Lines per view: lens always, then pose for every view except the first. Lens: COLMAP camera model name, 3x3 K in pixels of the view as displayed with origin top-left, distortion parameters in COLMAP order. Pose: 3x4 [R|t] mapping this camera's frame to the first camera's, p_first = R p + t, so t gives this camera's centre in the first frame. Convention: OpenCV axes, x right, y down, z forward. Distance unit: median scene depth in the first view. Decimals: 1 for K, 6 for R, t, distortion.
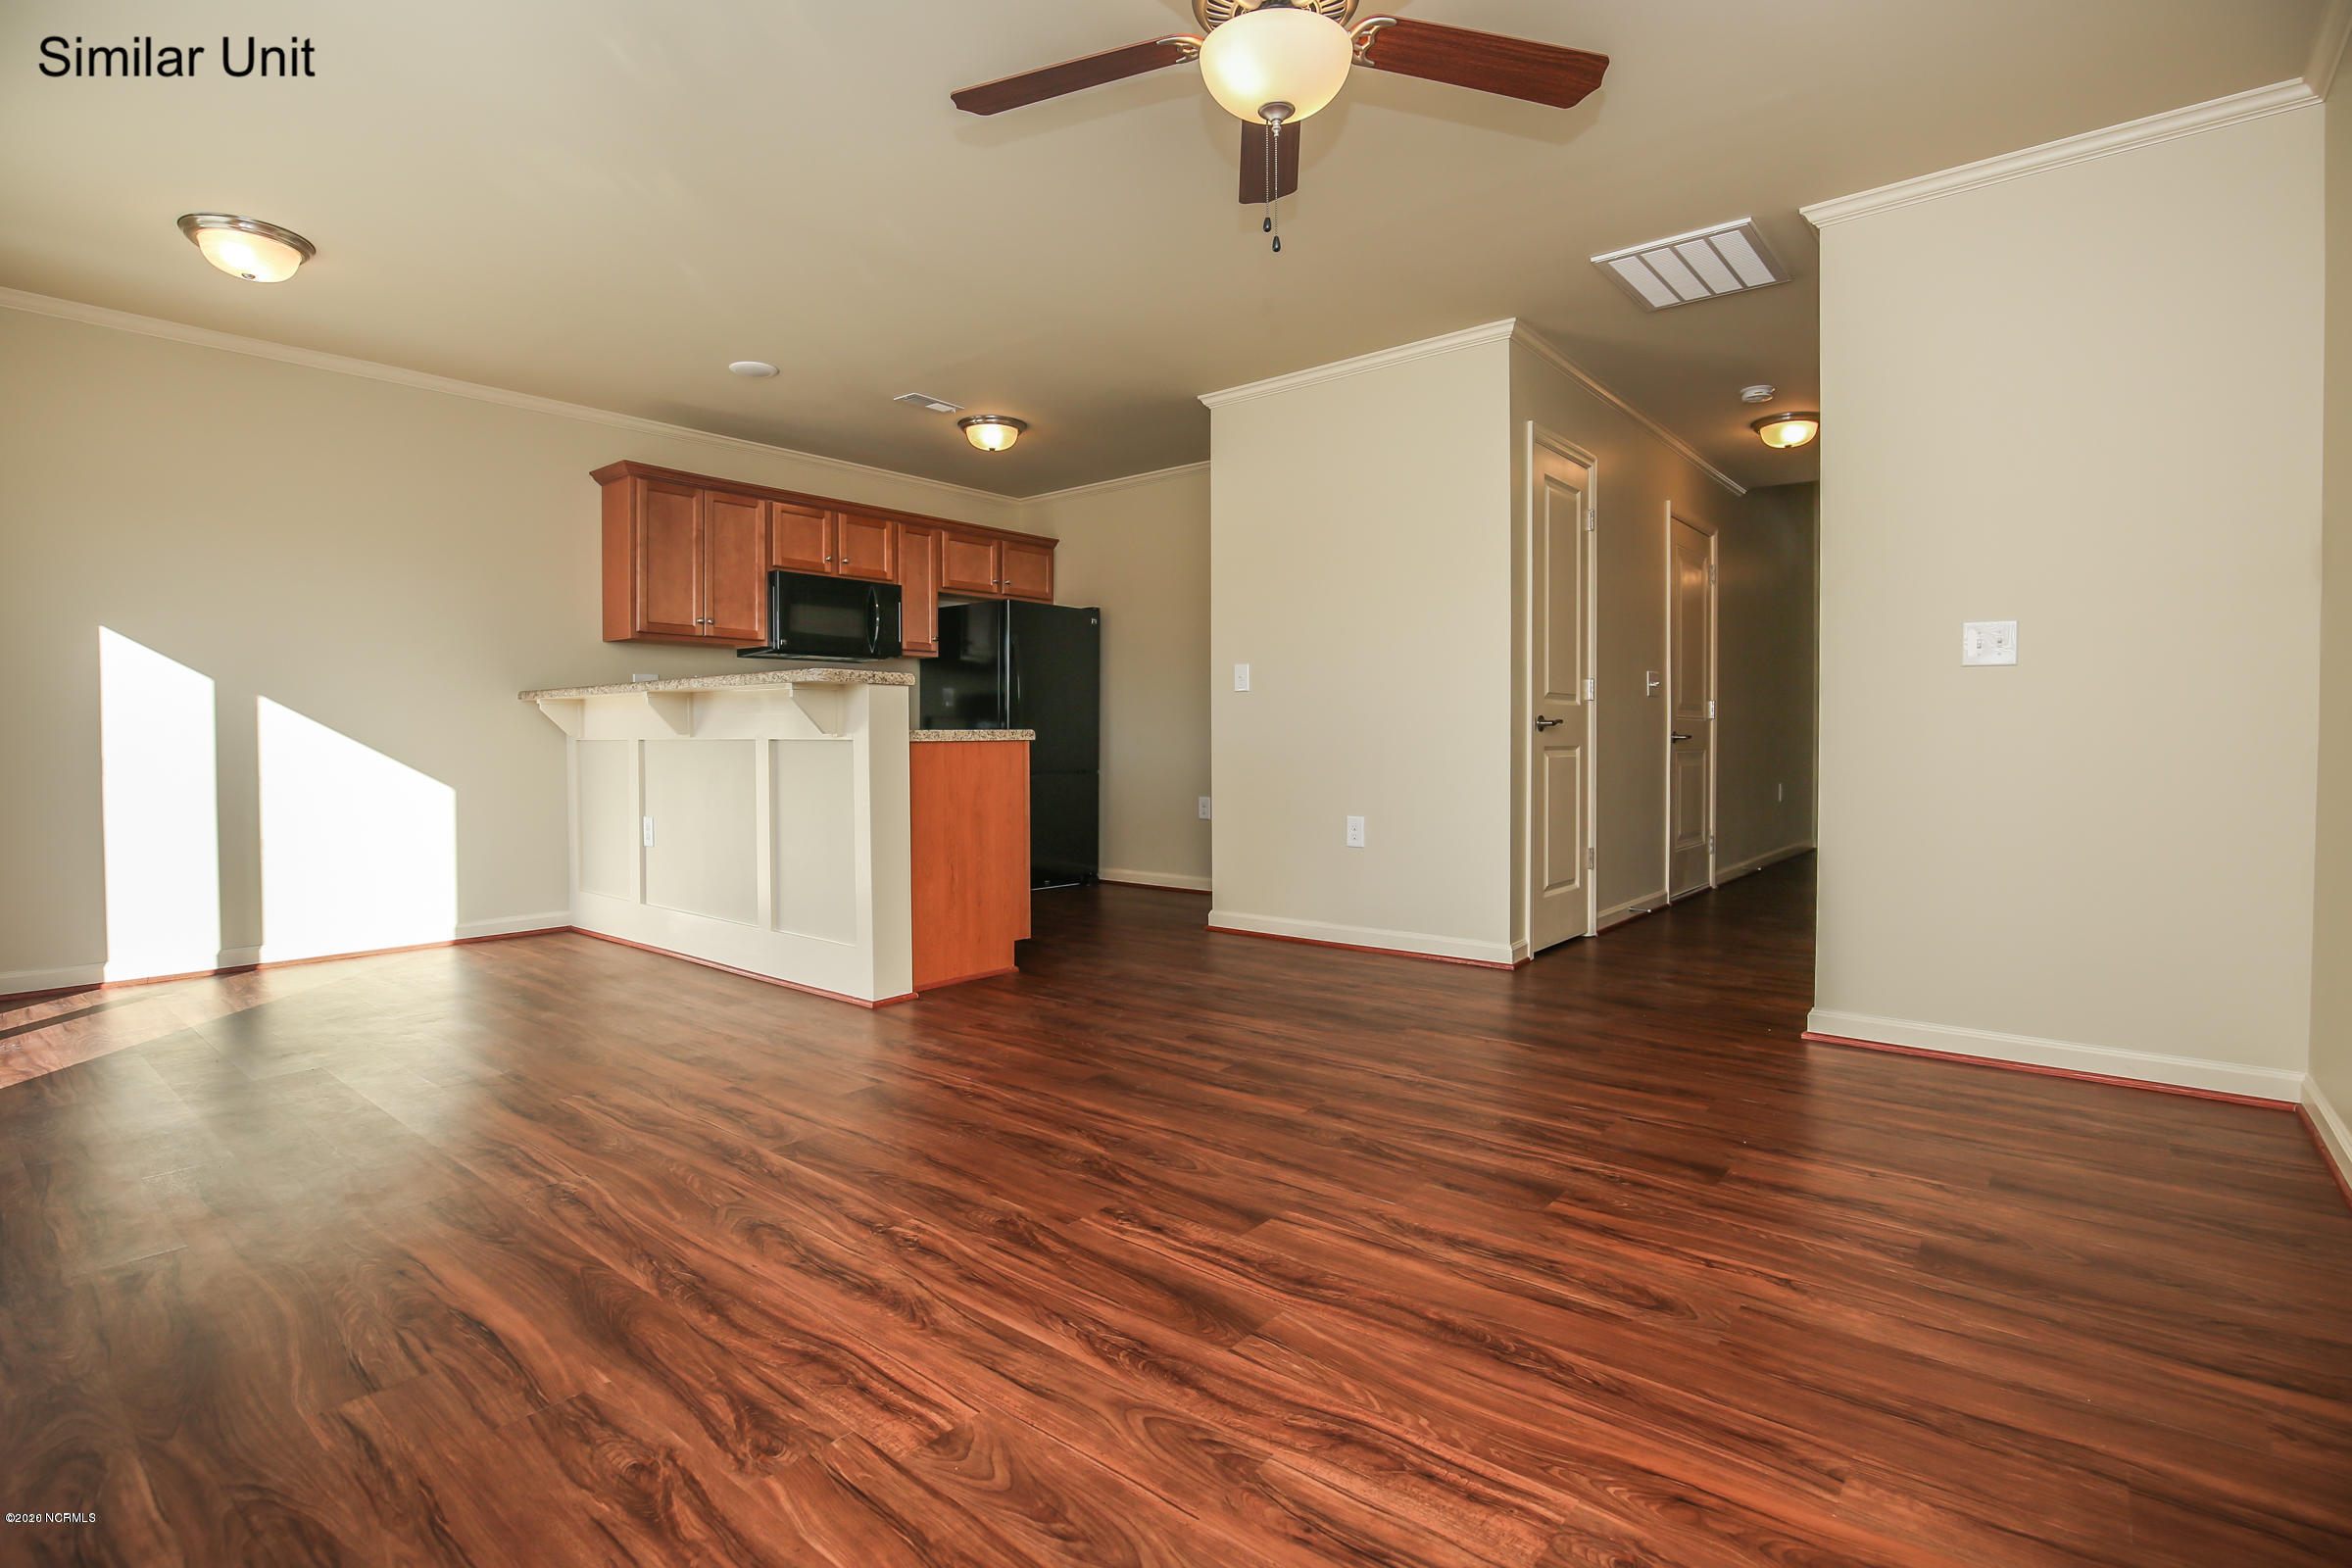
lens RADIAL K [[1109.6, 0, 1180.0], [0, 1109.6, 766.9], [0, 0, 1]] dist [-0.026564, 0.001303]
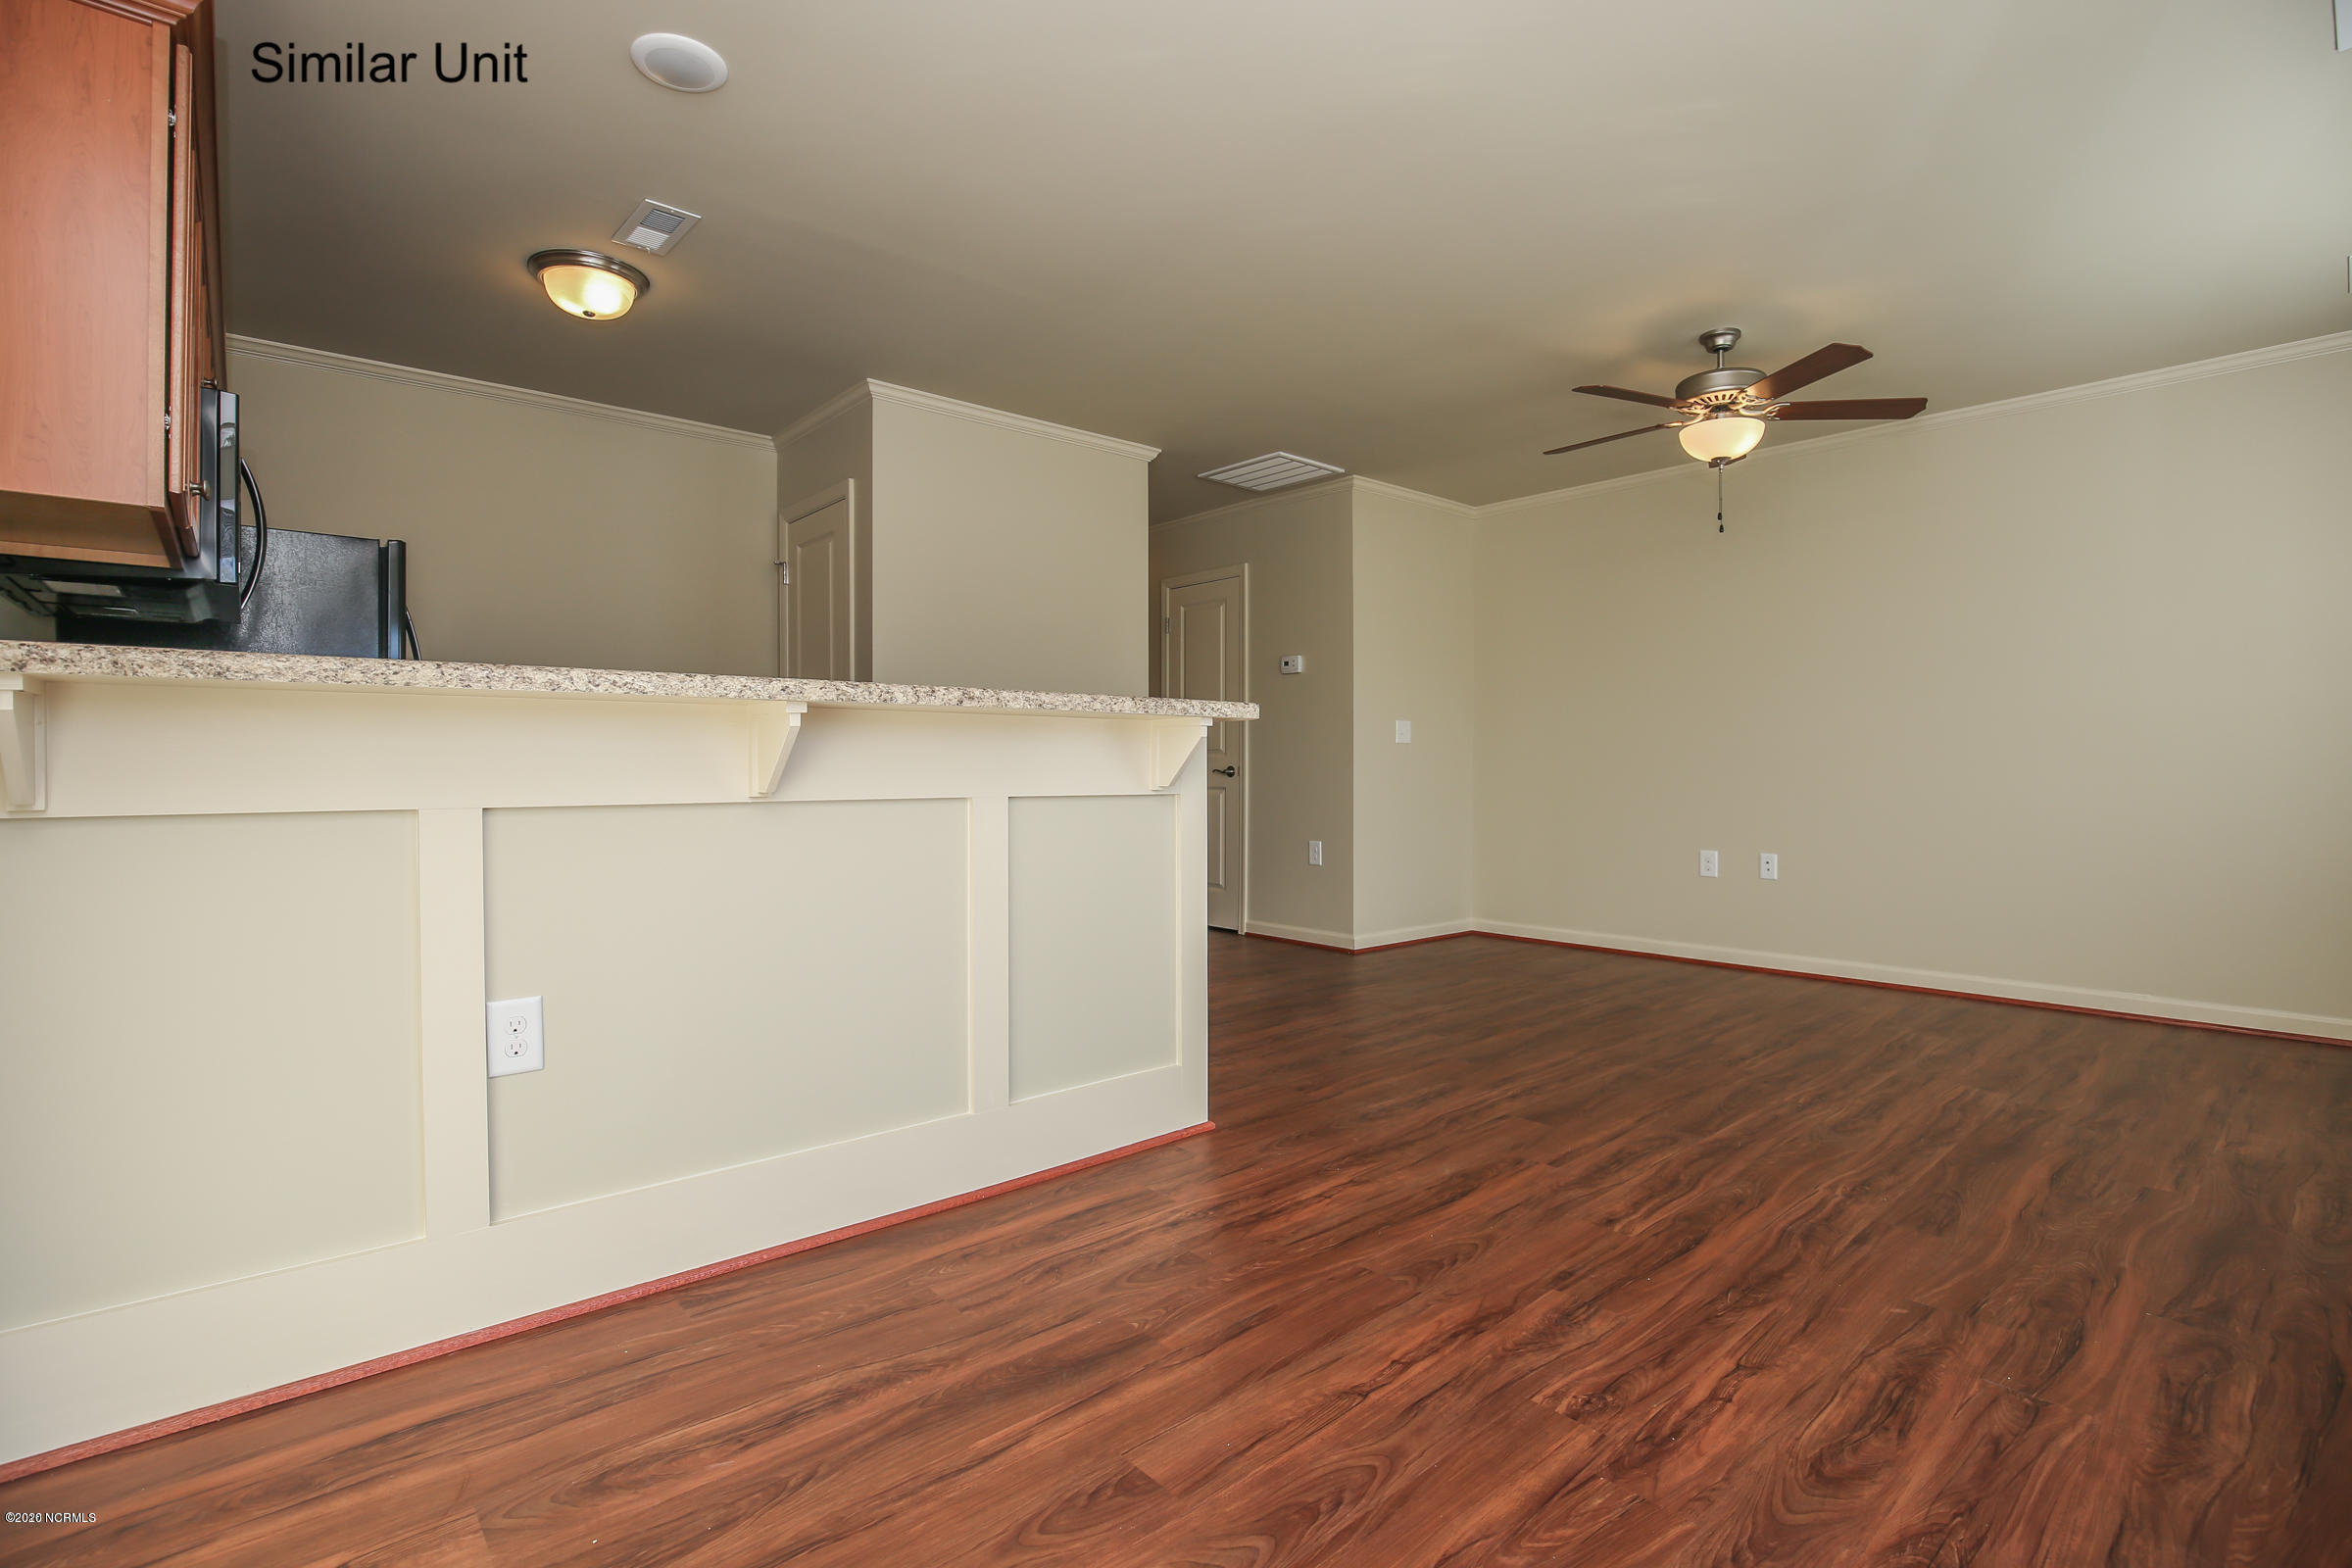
lens RADIAL K [[1098.3, 0, 1176.0], [0, 1098.3, 784.0], [0, 0, 1]] dist [-0.031201, 0.004816]
pose [[0.162496, -0.011407, 0.986643, -1.574331], [0.028516, 0.999570, 0.006860, -0.054881], [-0.986297, 0.027021, 0.162751, 1.326728]]
